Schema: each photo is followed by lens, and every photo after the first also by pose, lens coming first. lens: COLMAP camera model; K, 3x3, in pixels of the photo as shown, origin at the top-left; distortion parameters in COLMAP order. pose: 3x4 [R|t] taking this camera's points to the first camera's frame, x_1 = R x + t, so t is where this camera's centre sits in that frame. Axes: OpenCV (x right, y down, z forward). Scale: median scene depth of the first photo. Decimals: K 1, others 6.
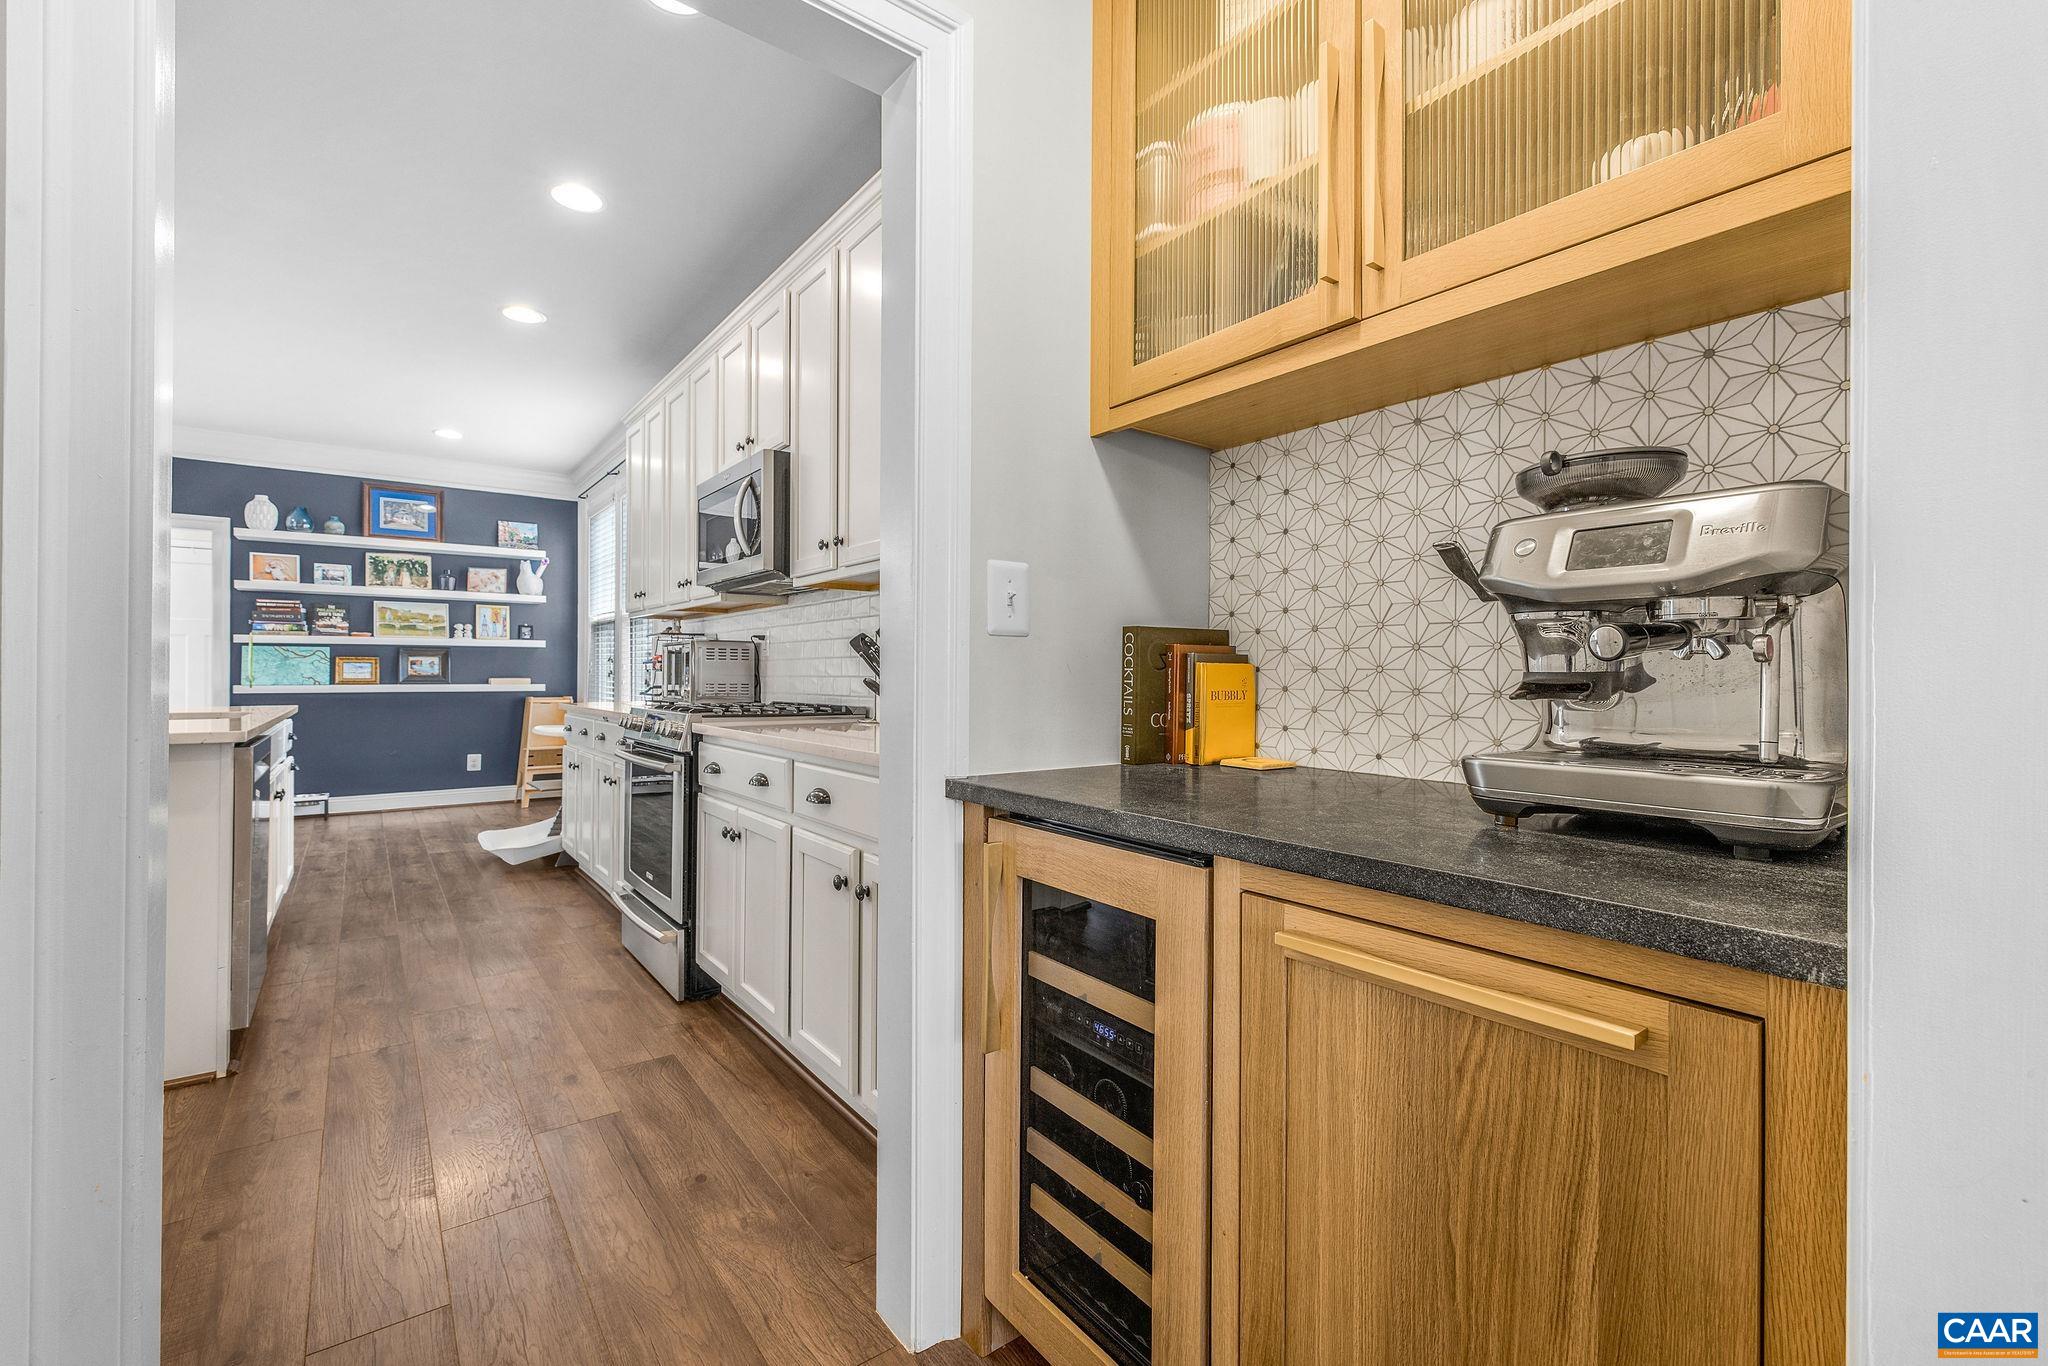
lens RADIAL K [[862.6, 0, 1021.7], [0, 862.6, 669.7], [0, 0, 1]] dist [-0.001819, -0.000233]
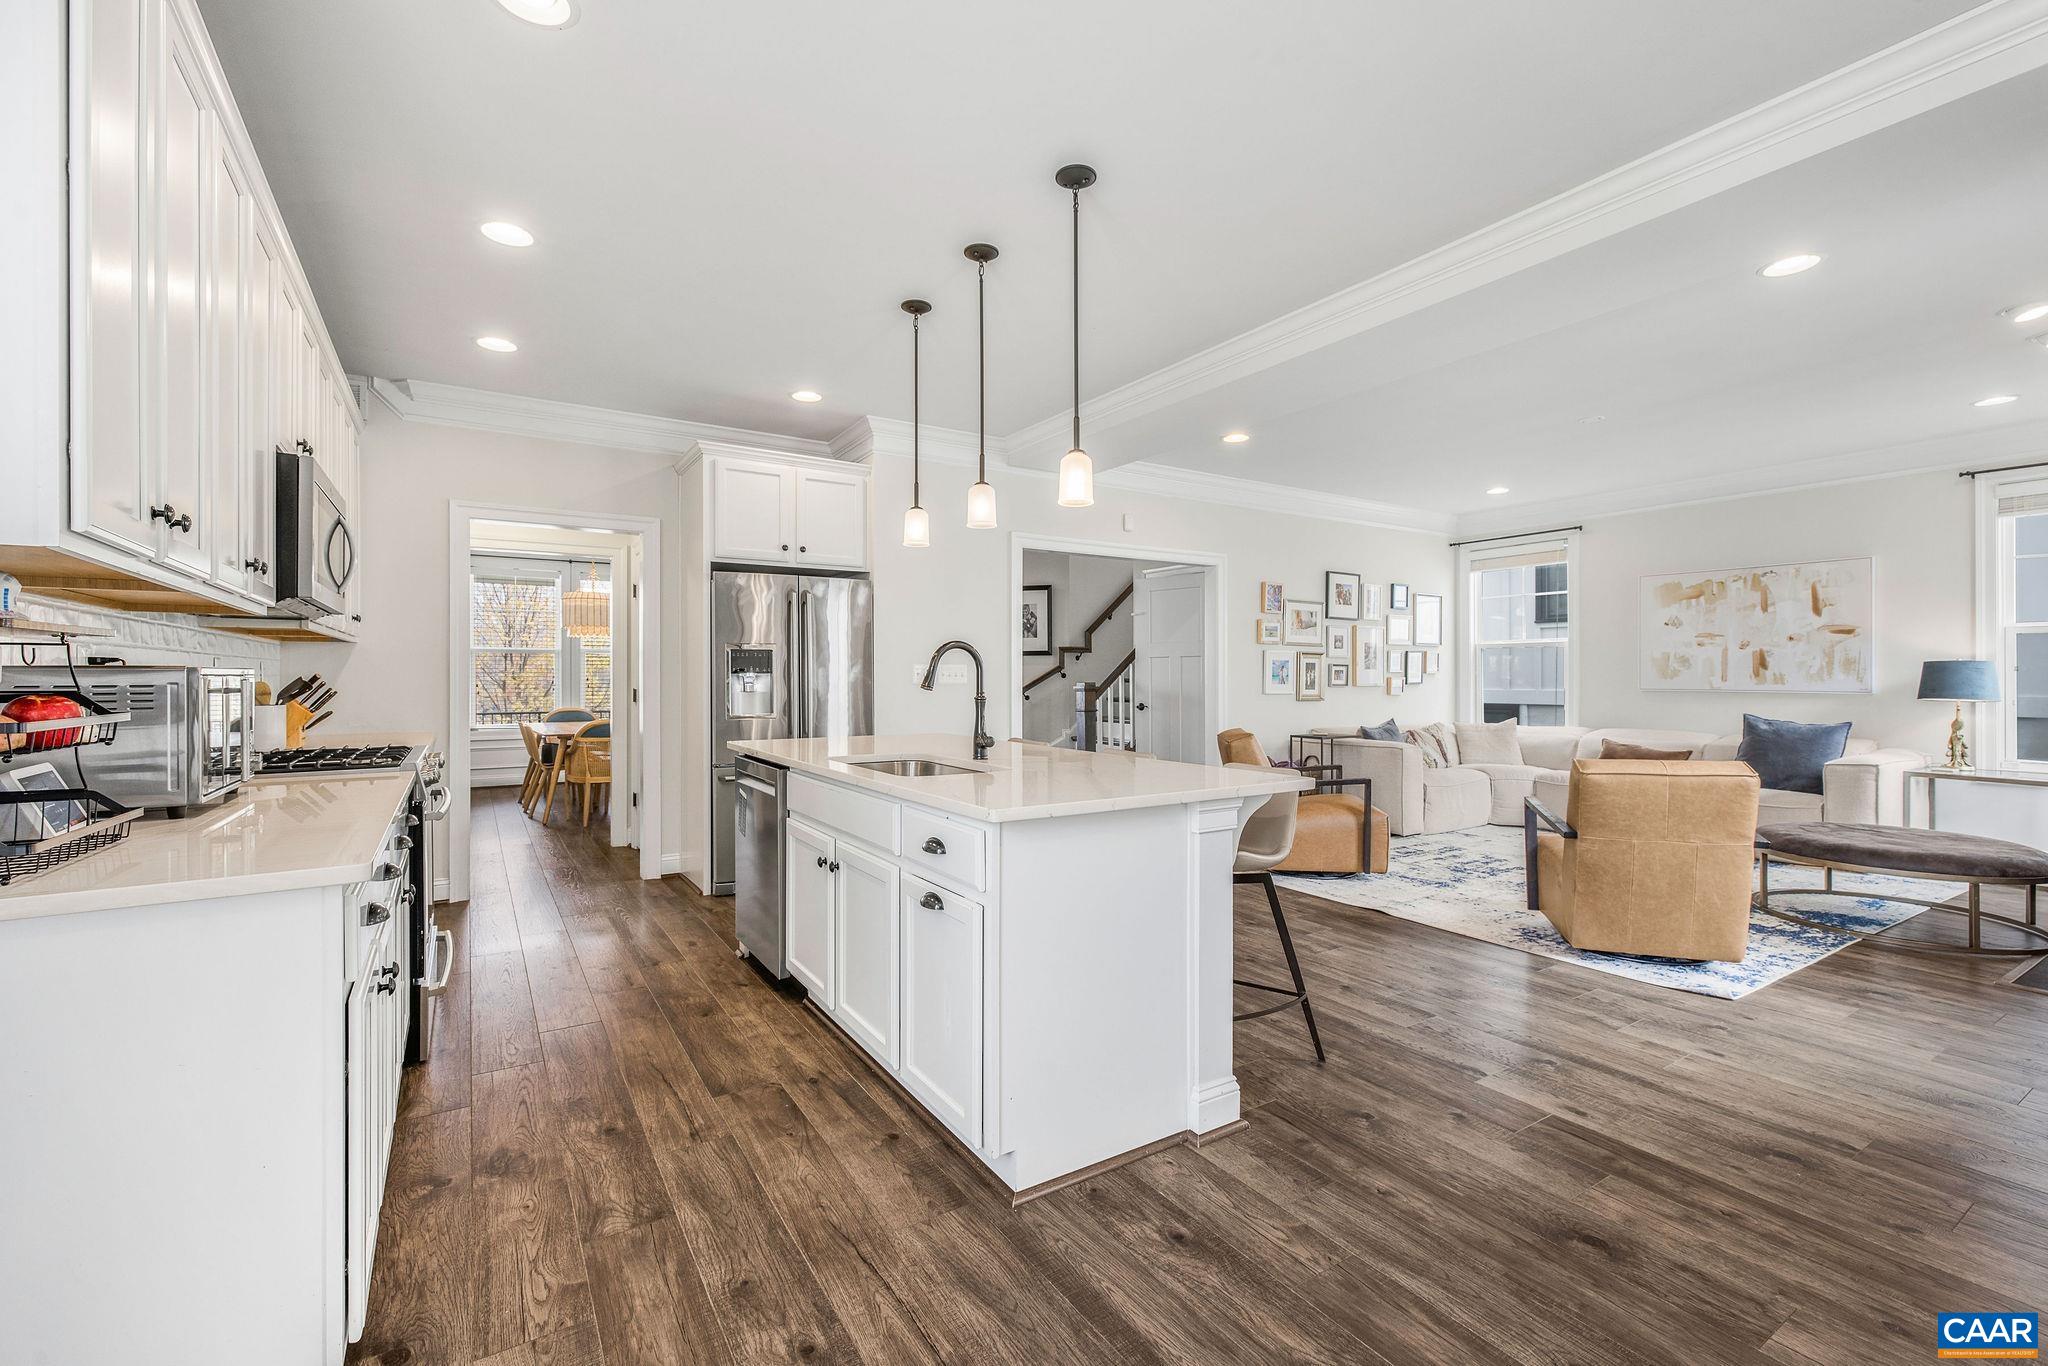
lens RADIAL K [[871.6, 0, 1014.4], [0, 871.6, 674.6], [0, 0, 1]] dist [0.001613, -0.000035]
pose [[-0.995680, -0.003432, 0.092784, -0.562038], [-0.004031, 0.999972, -0.006274, -0.017255], [-0.092760, -0.006621, -0.995666, 0.917148]]
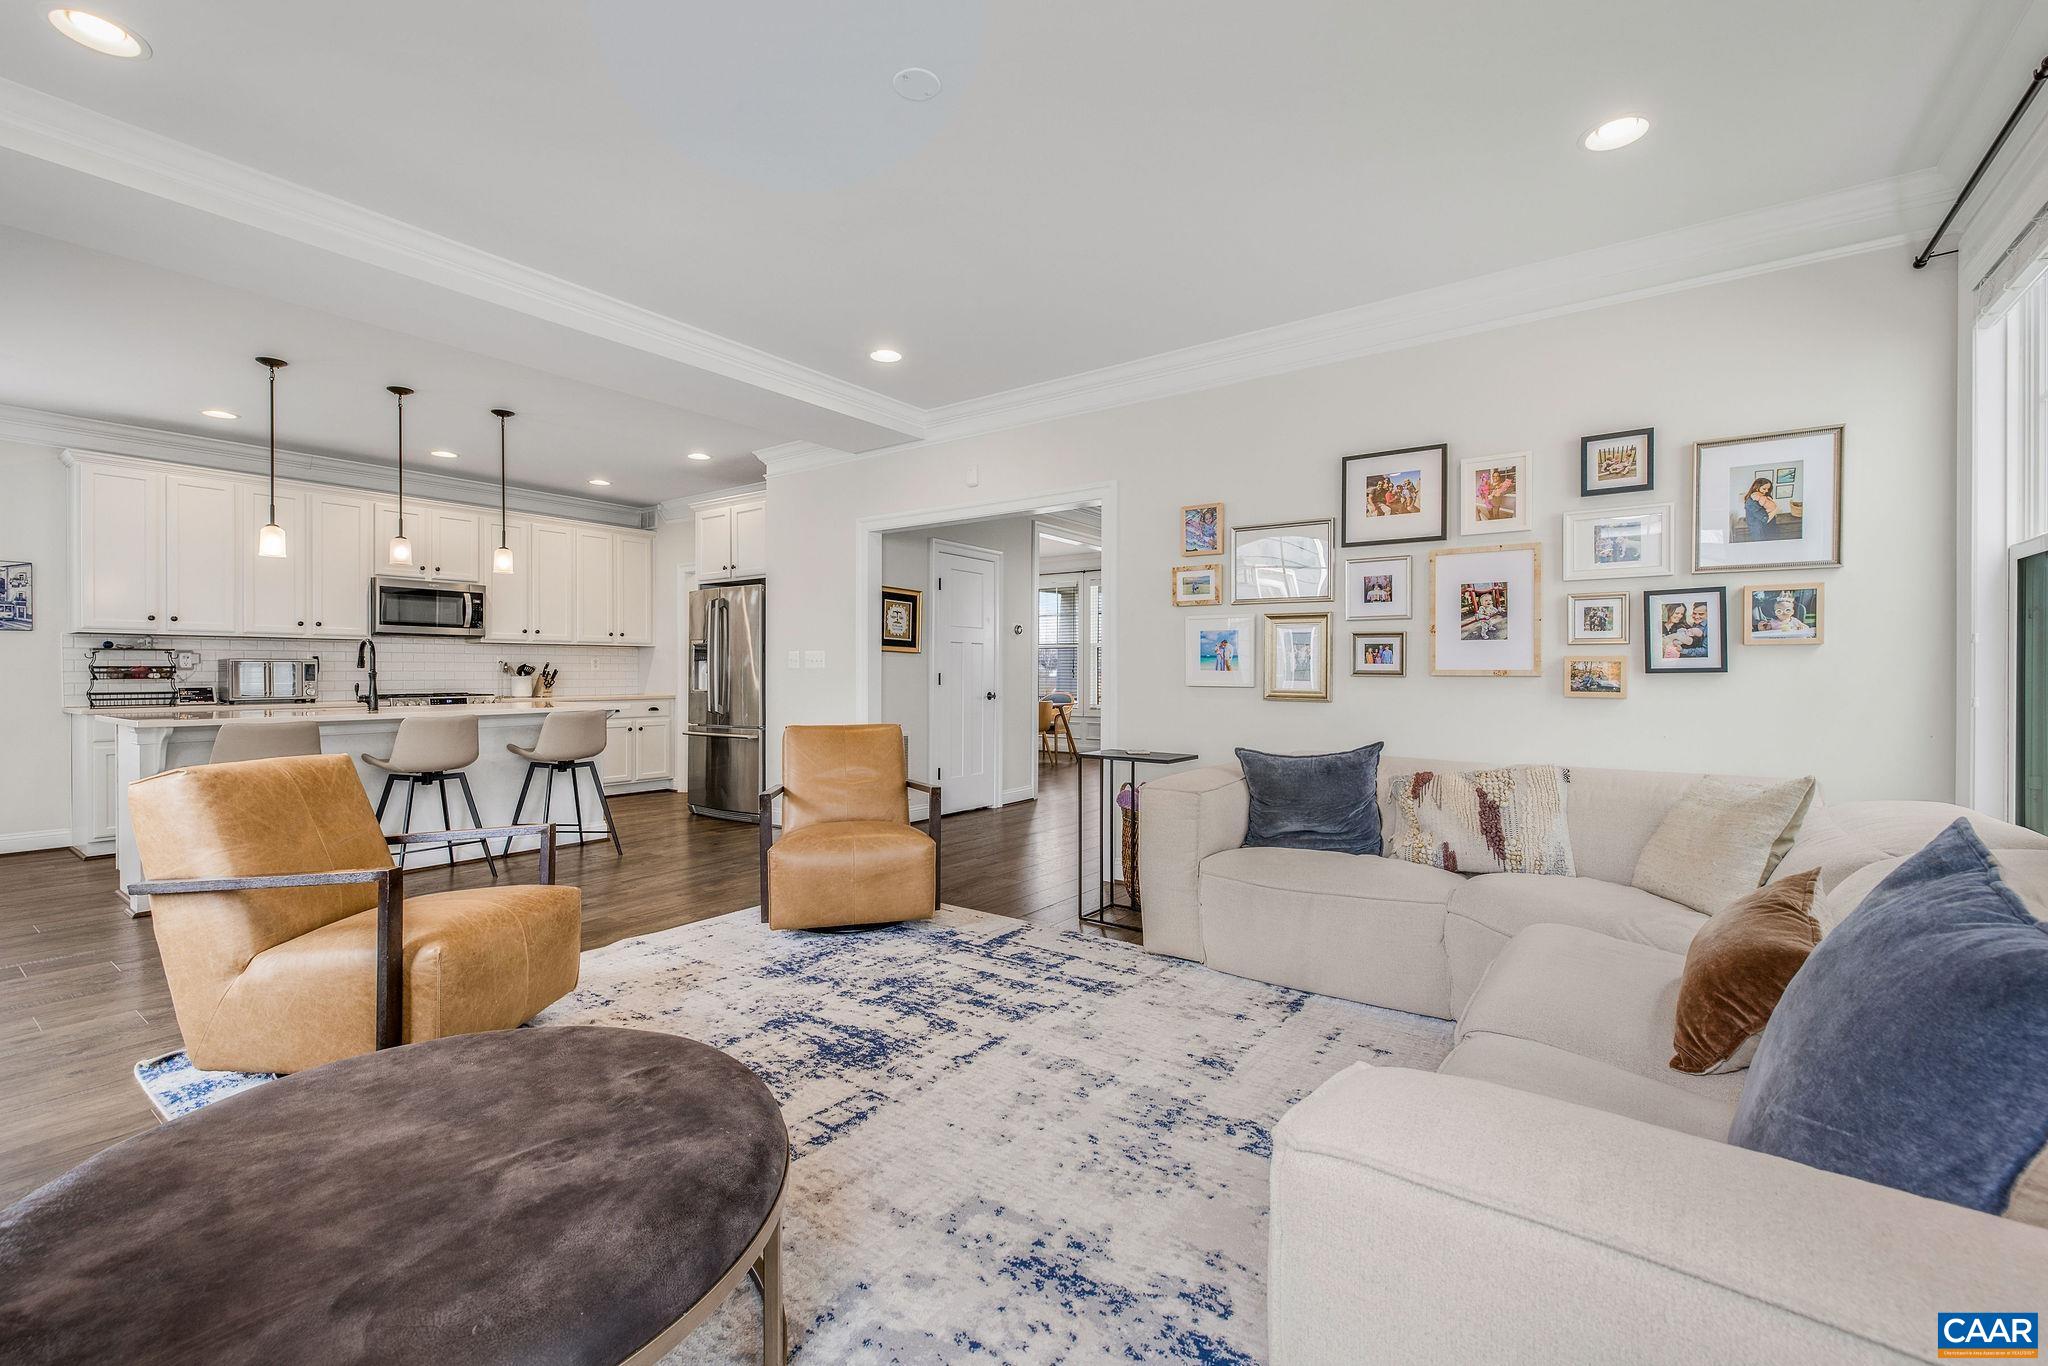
lens RADIAL K [[871.6, 0, 1014.4], [0, 871.6, 674.6], [0, 0, 1]] dist [0.001613, -0.000035]
pose [[-0.277789, -0.007903, 0.960609, -1.391867], [-0.004909, 0.999965, 0.006807, -0.014103], [-0.960629, -0.002825, -0.277818, 0.122056]]
